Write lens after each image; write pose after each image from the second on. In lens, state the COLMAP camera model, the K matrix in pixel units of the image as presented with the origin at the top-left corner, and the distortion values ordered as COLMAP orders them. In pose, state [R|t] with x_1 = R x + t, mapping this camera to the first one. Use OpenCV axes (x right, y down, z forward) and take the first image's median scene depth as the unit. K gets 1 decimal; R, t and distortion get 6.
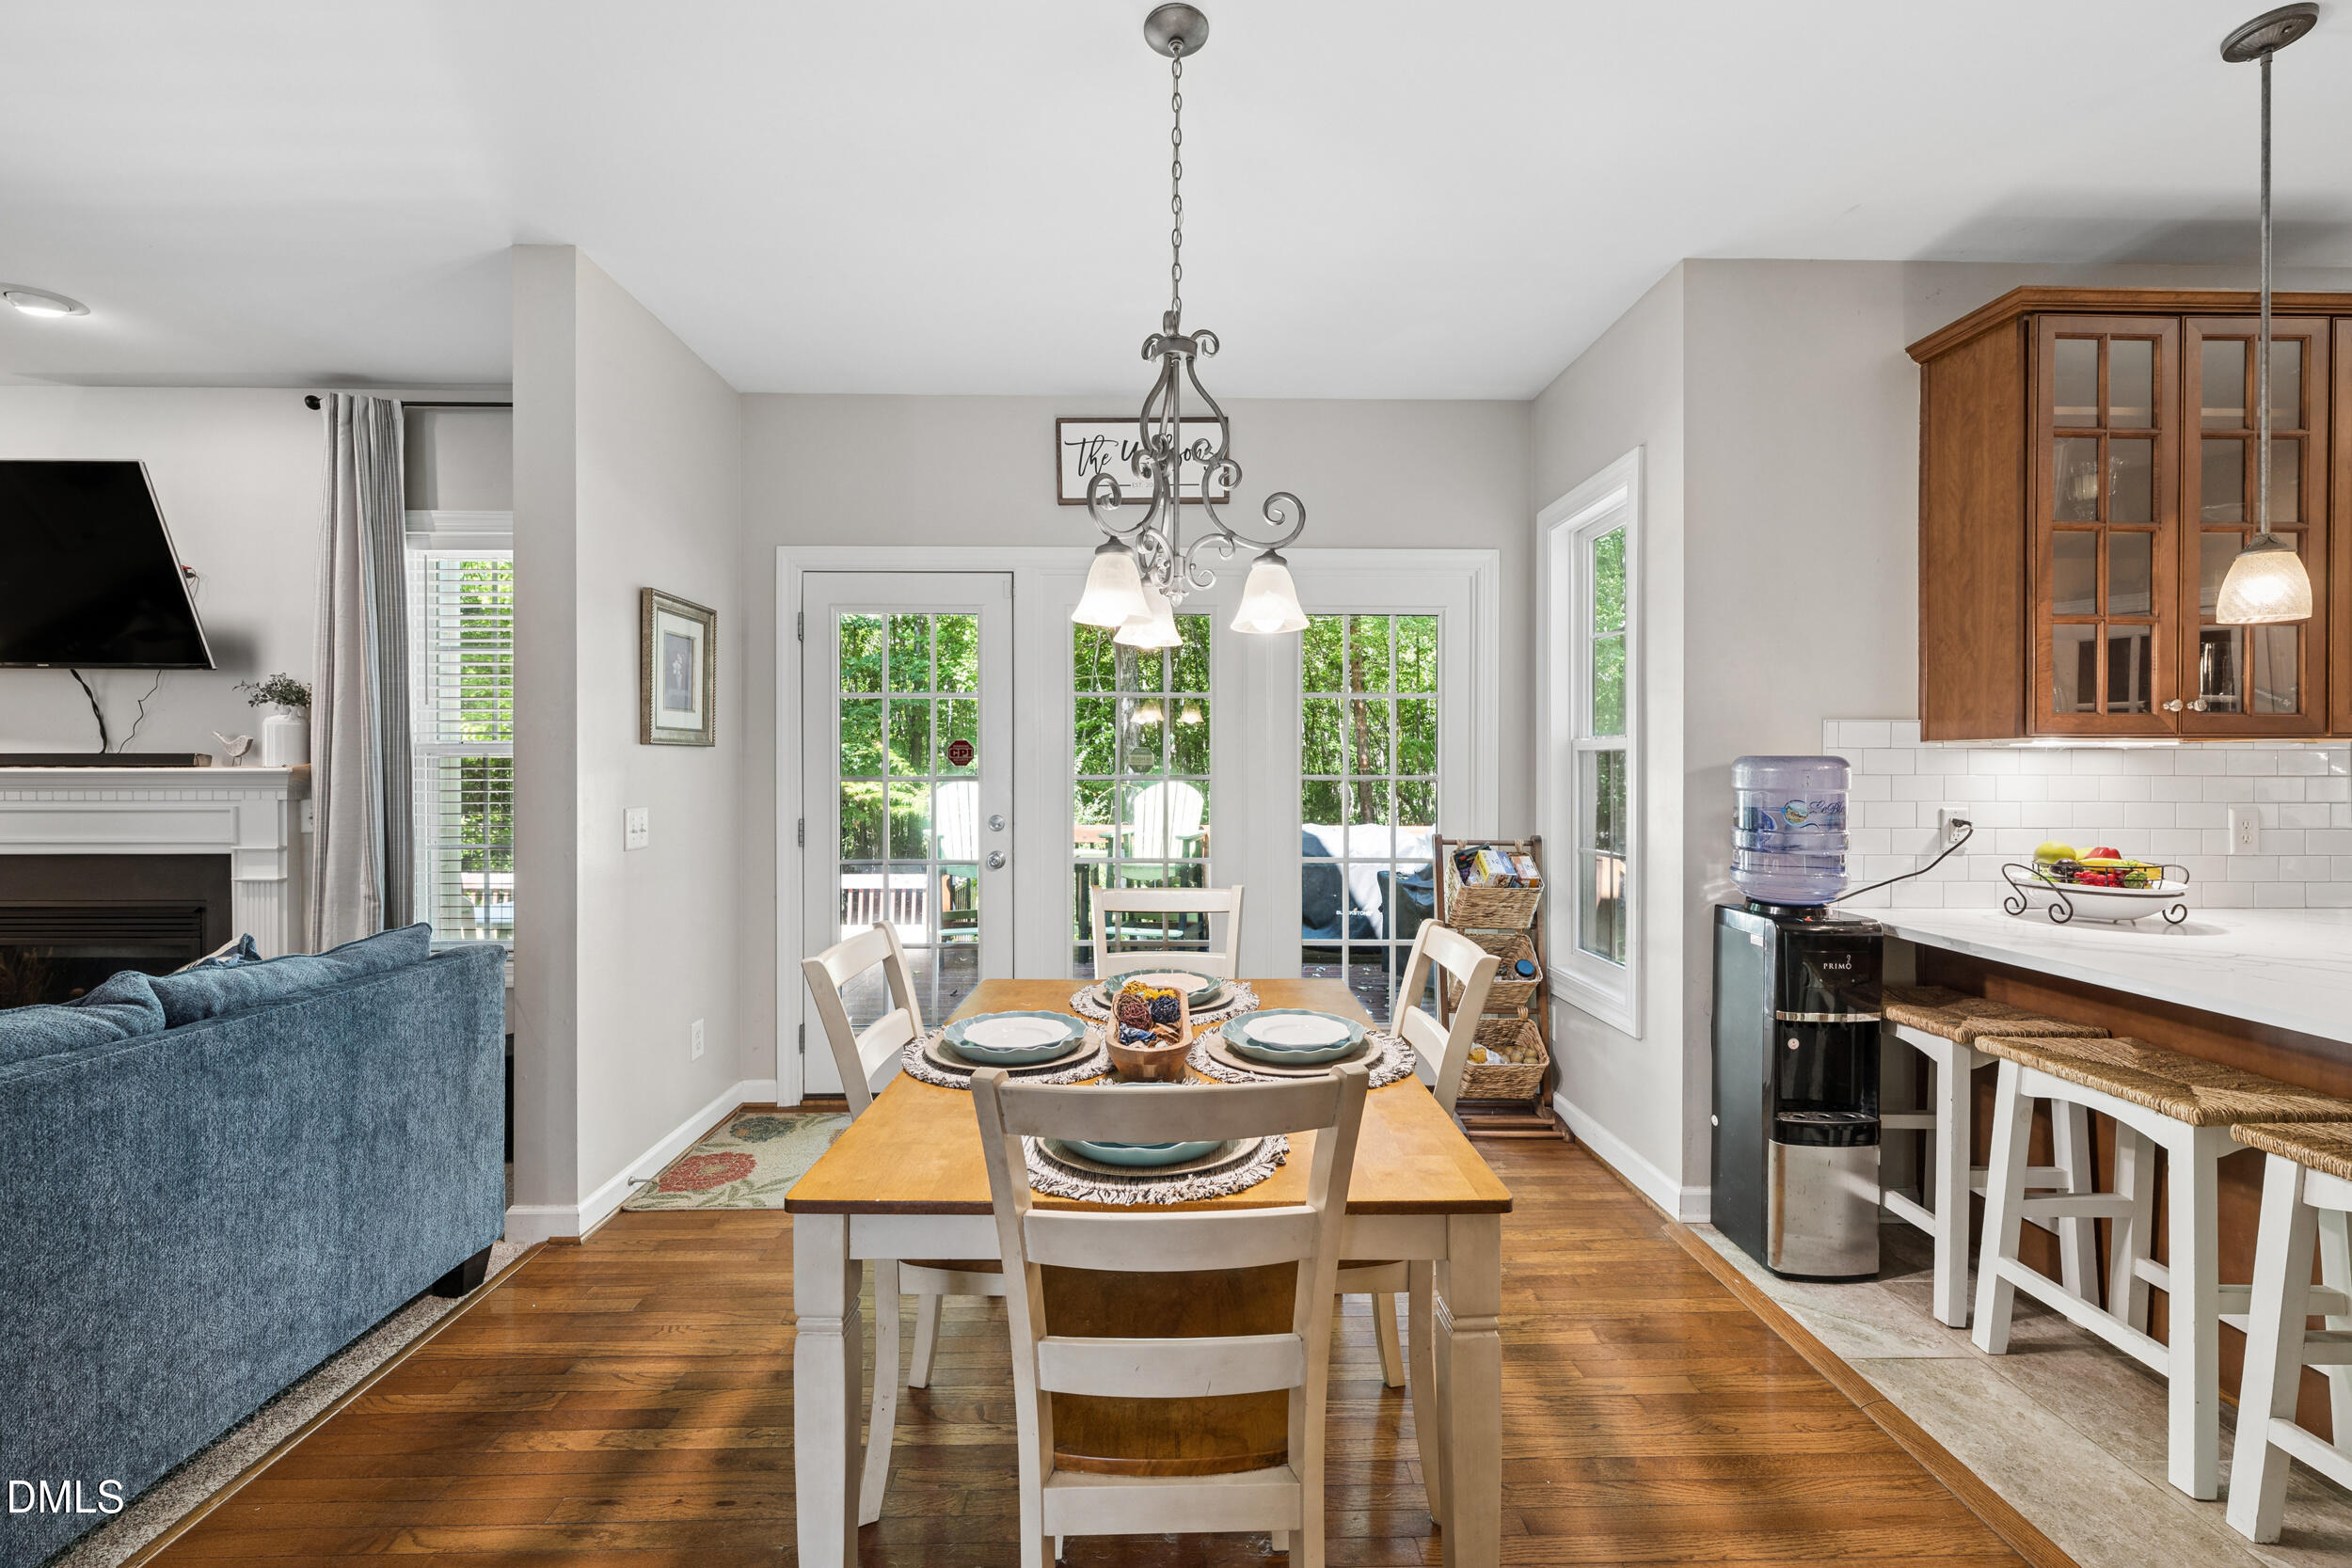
lens RADIAL K [[930.8, 0, 1173.3], [0, 930.8, 770.7], [0, 0, 1]] dist [-0.001301, 0.000671]
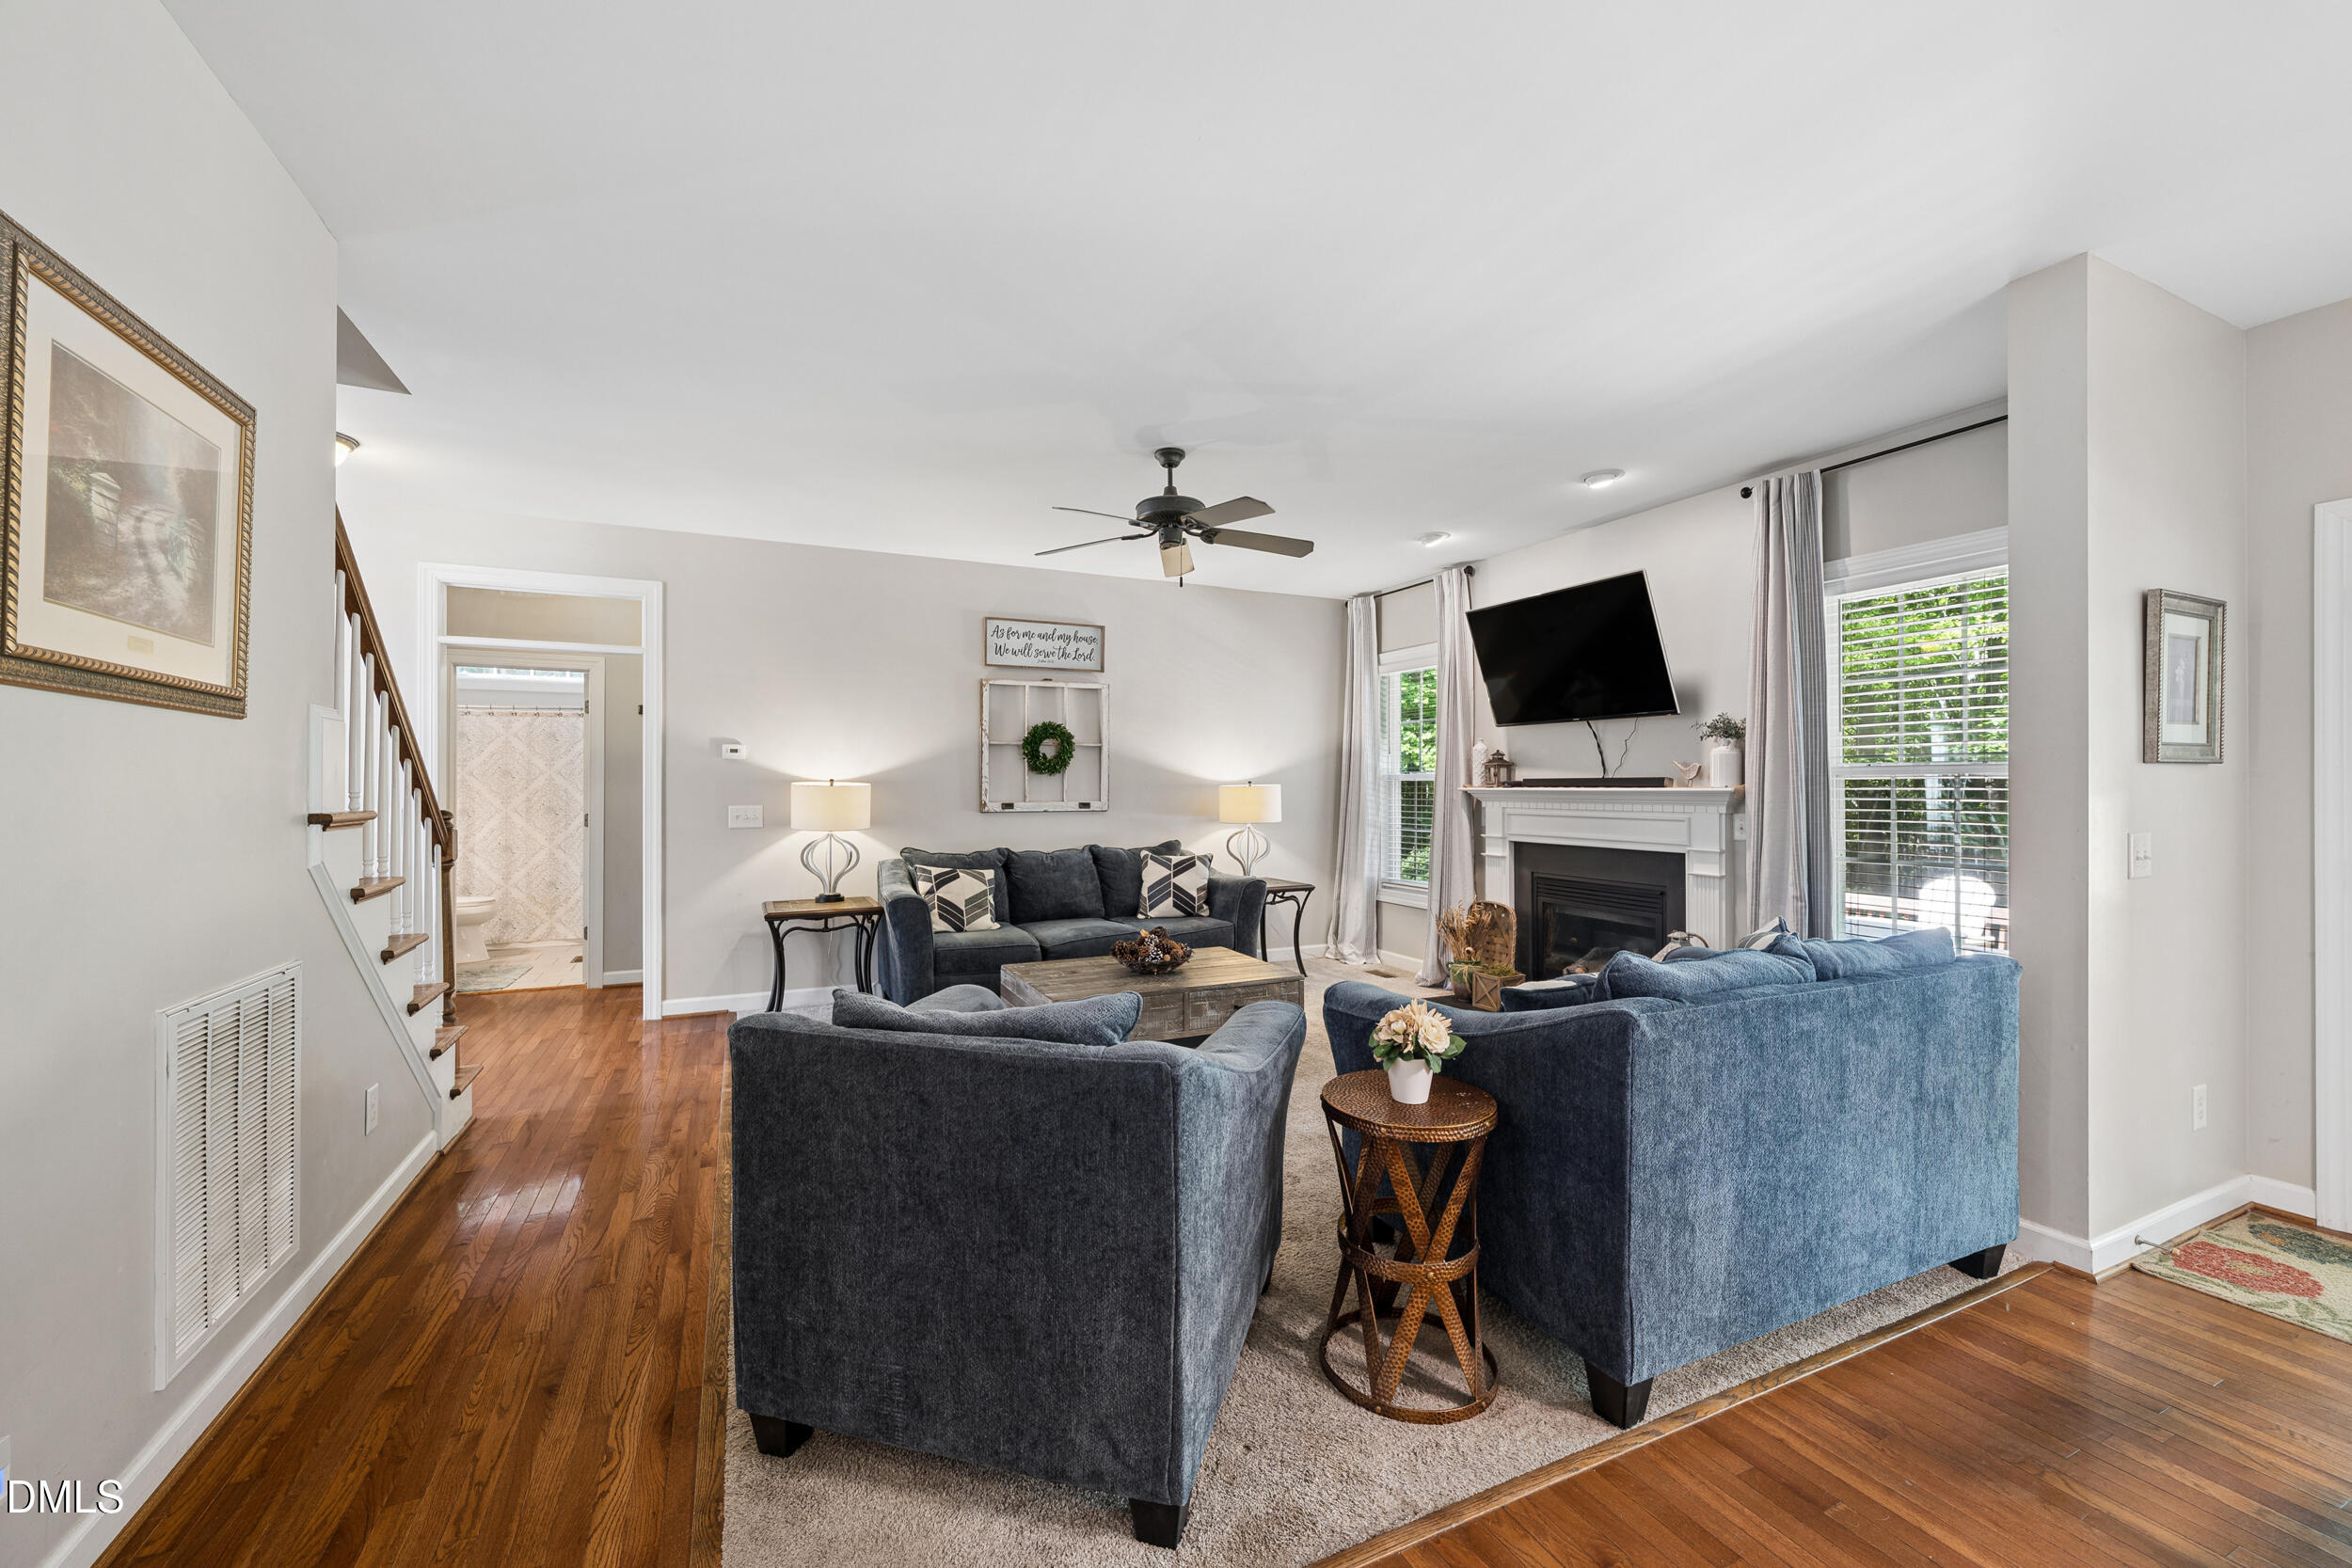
lens RADIAL K [[930.8, 0, 1177.0], [0, 930.8, 784.9], [0, 0, 1]] dist [-0.001301, 0.000671]
pose [[0.405289, -0.002064, -0.914186, -0.111700], [-0.003184, 0.999988, -0.003669, -0.000558], [0.914183, 0.004398, 0.405278, -0.208454]]
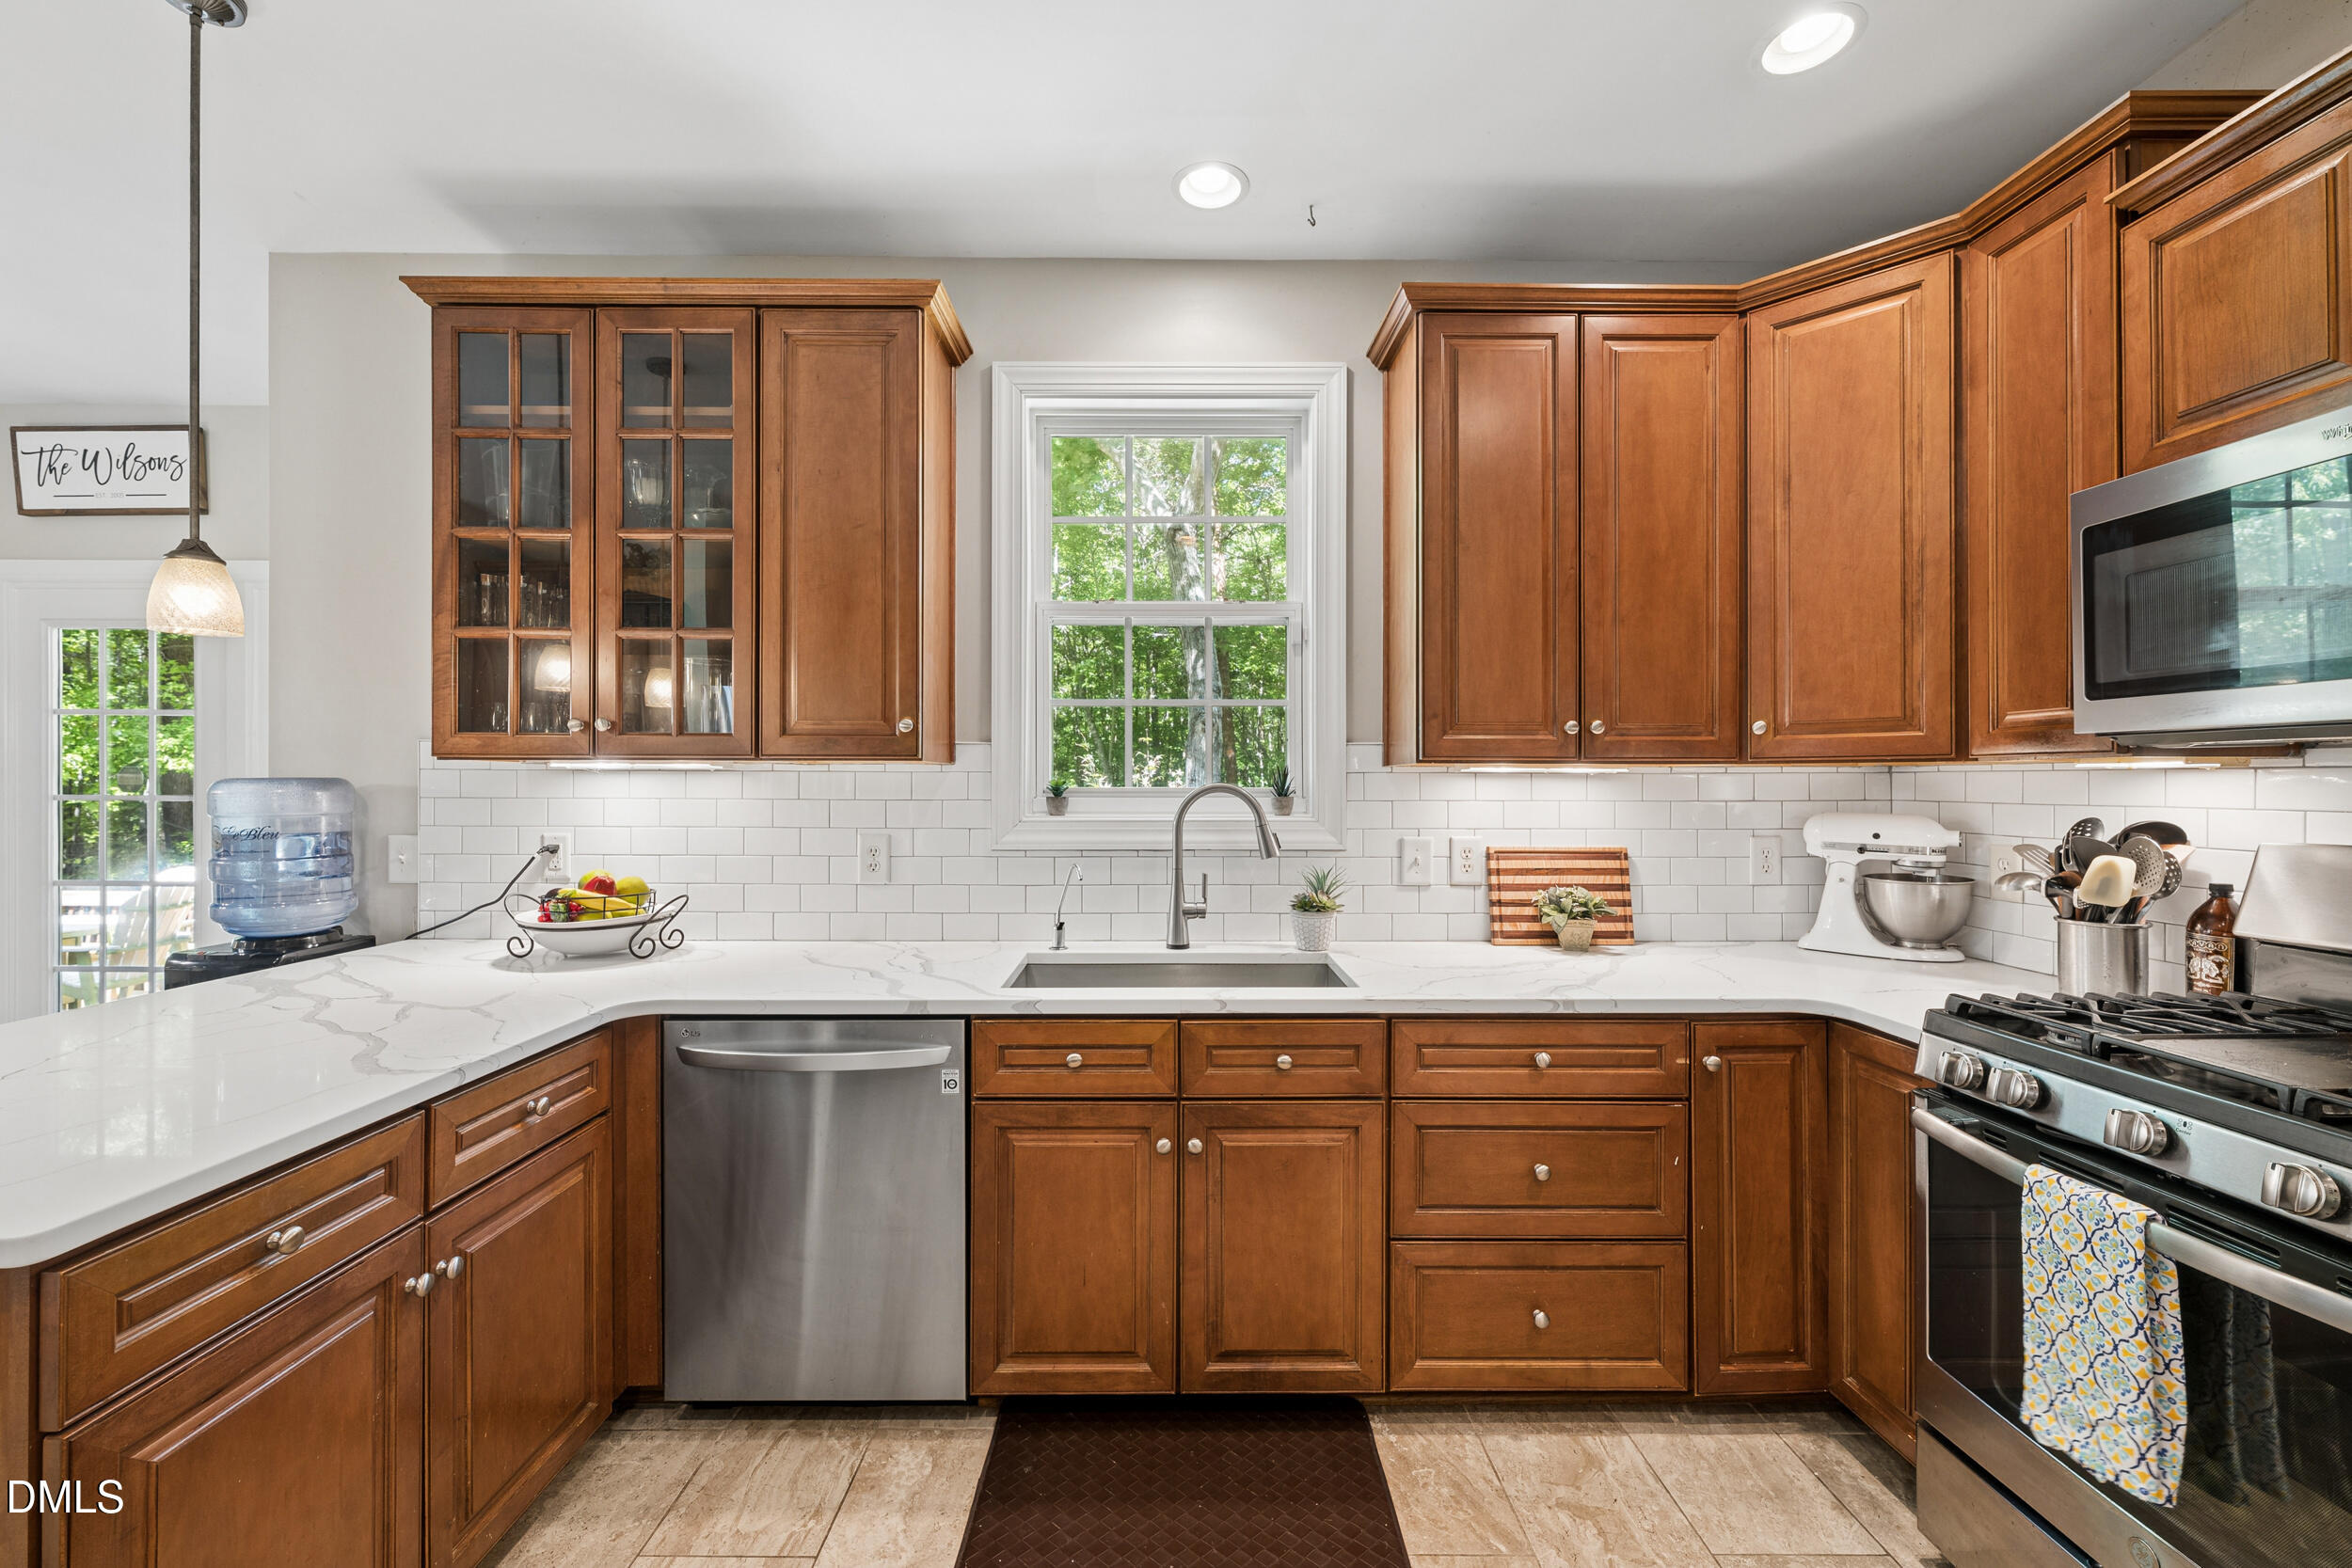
lens RADIAL K [[930.8, 0, 1164.9], [0, 930.8, 780.1], [0, 0, 1]] dist [-0.001301, 0.000671]
pose [[0.999837, 0.000553, -0.018034, 1.224016], [-0.000587, 0.999998, -0.001877, -0.010178], [0.018033, 0.001887, 0.999836, 0.057609]]
